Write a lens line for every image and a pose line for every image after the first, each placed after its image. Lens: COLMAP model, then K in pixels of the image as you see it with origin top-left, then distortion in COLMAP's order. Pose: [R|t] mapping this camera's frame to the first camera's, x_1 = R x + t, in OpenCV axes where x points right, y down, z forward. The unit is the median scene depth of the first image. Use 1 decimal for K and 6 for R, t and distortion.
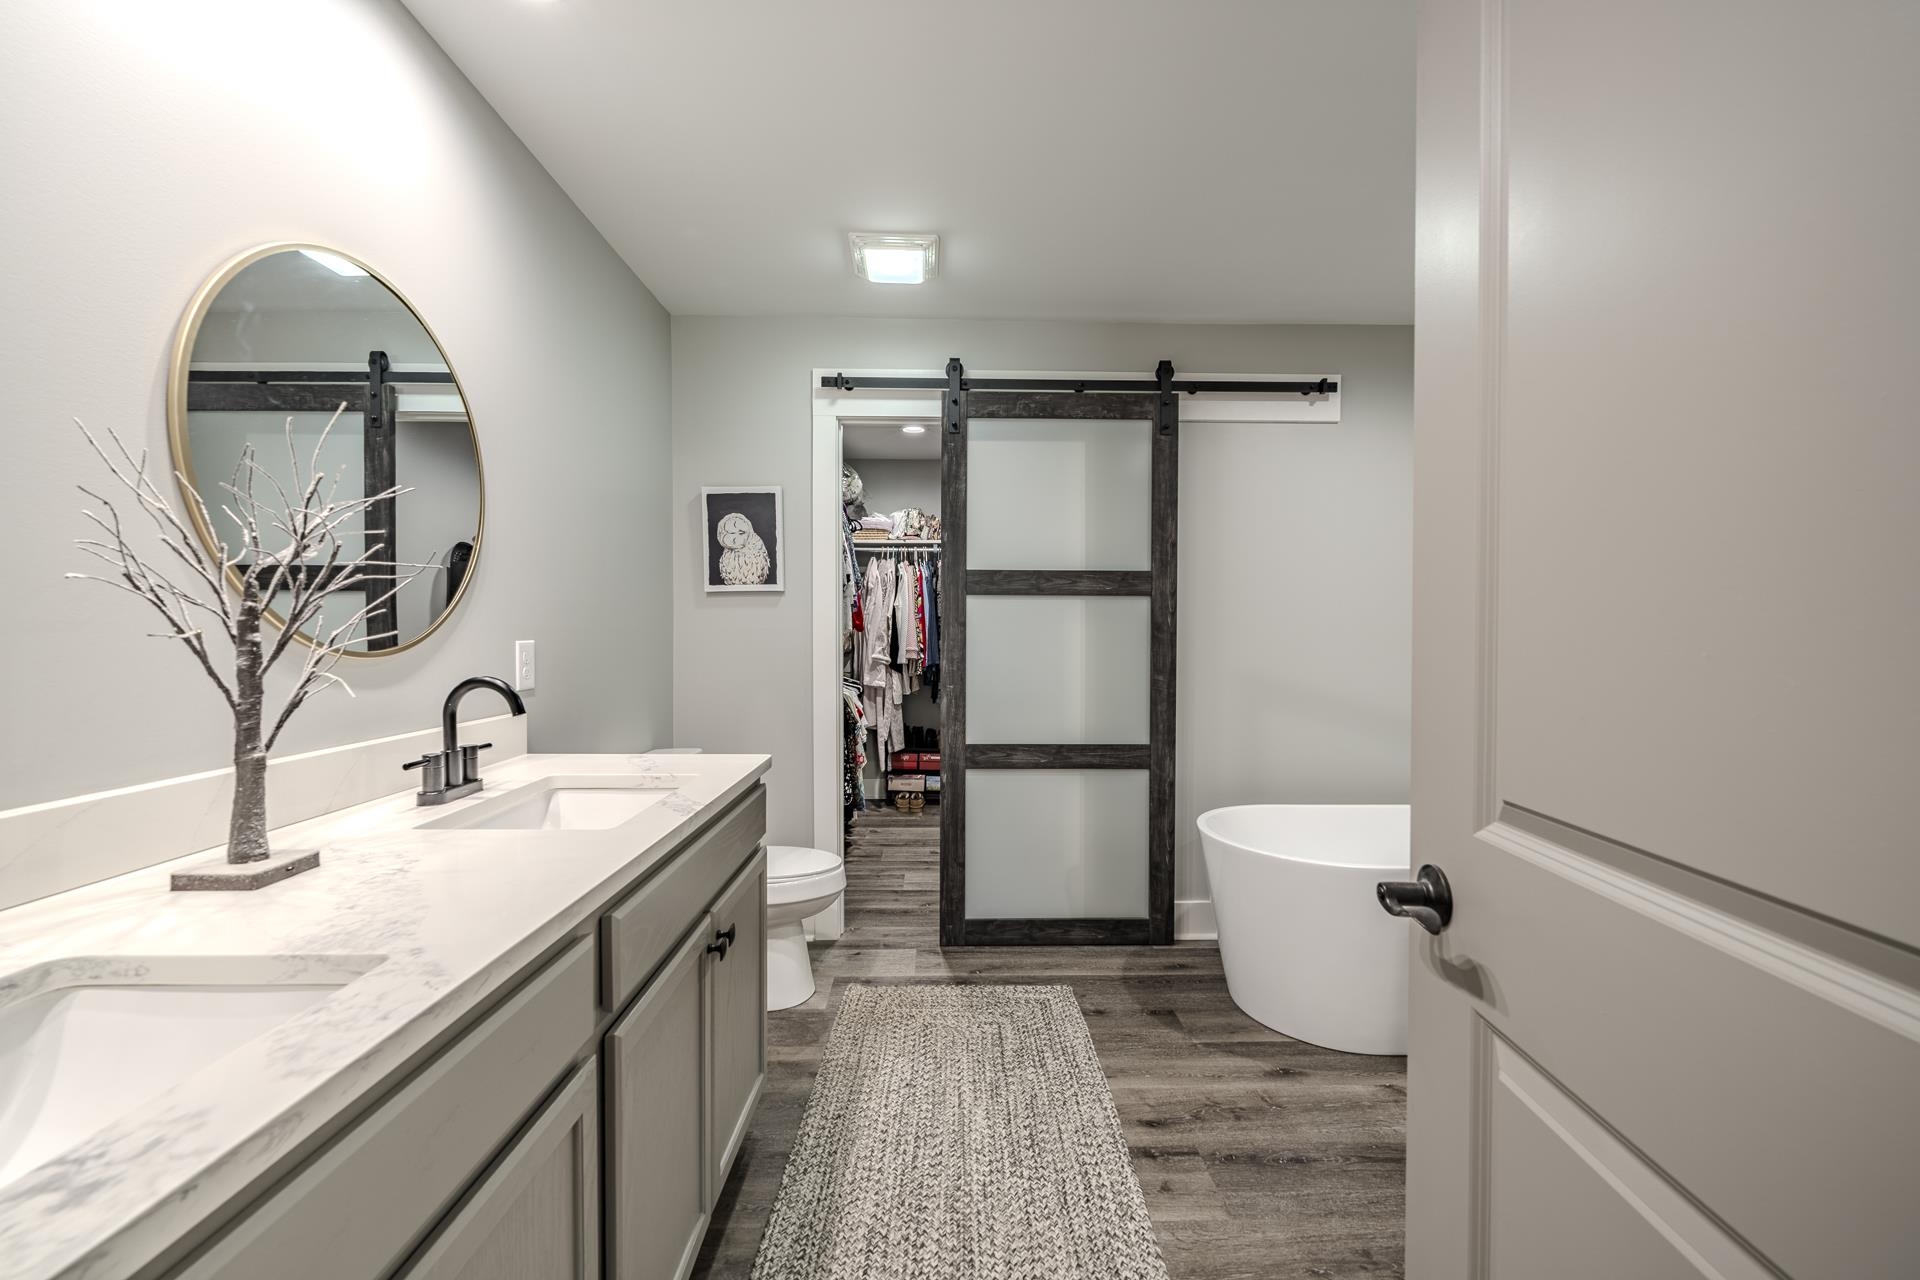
lens RADIAL K [[769.1, 0, 959.7], [0, 769.1, 643.5], [0, 0, 1]] dist [-0.001052, -0.000423]
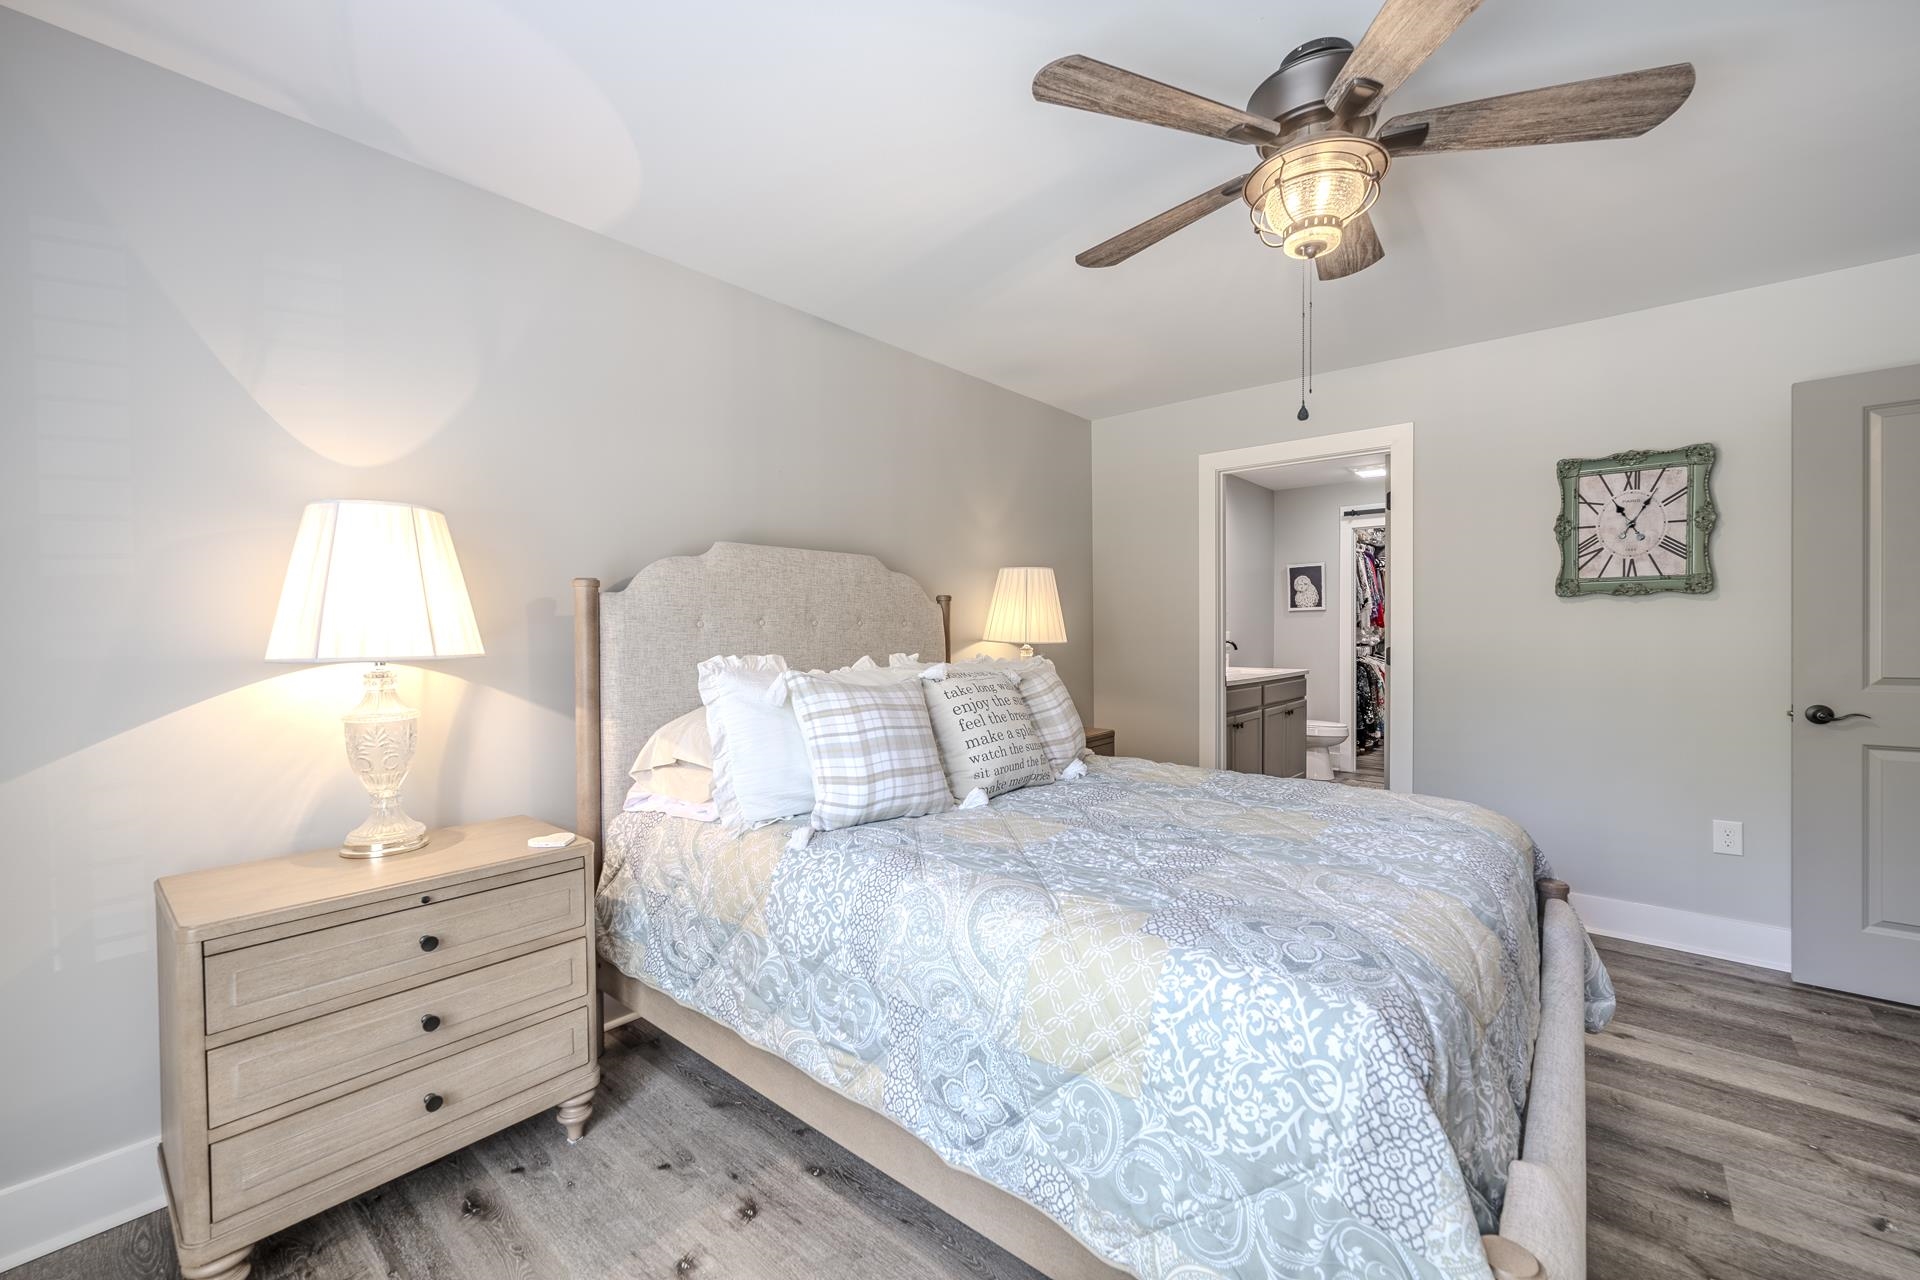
lens RADIAL K [[773.5, 0, 958.6], [0, 773.5, 643.4], [0, 0, 1]] dist [-0.001325, 0.000342]
pose [[0.743169, 0.004354, -0.669090, 0.474953], [-0.012788, 0.999889, -0.007698, 0.058737], [0.668982, 0.014277, 0.743141, -1.352428]]
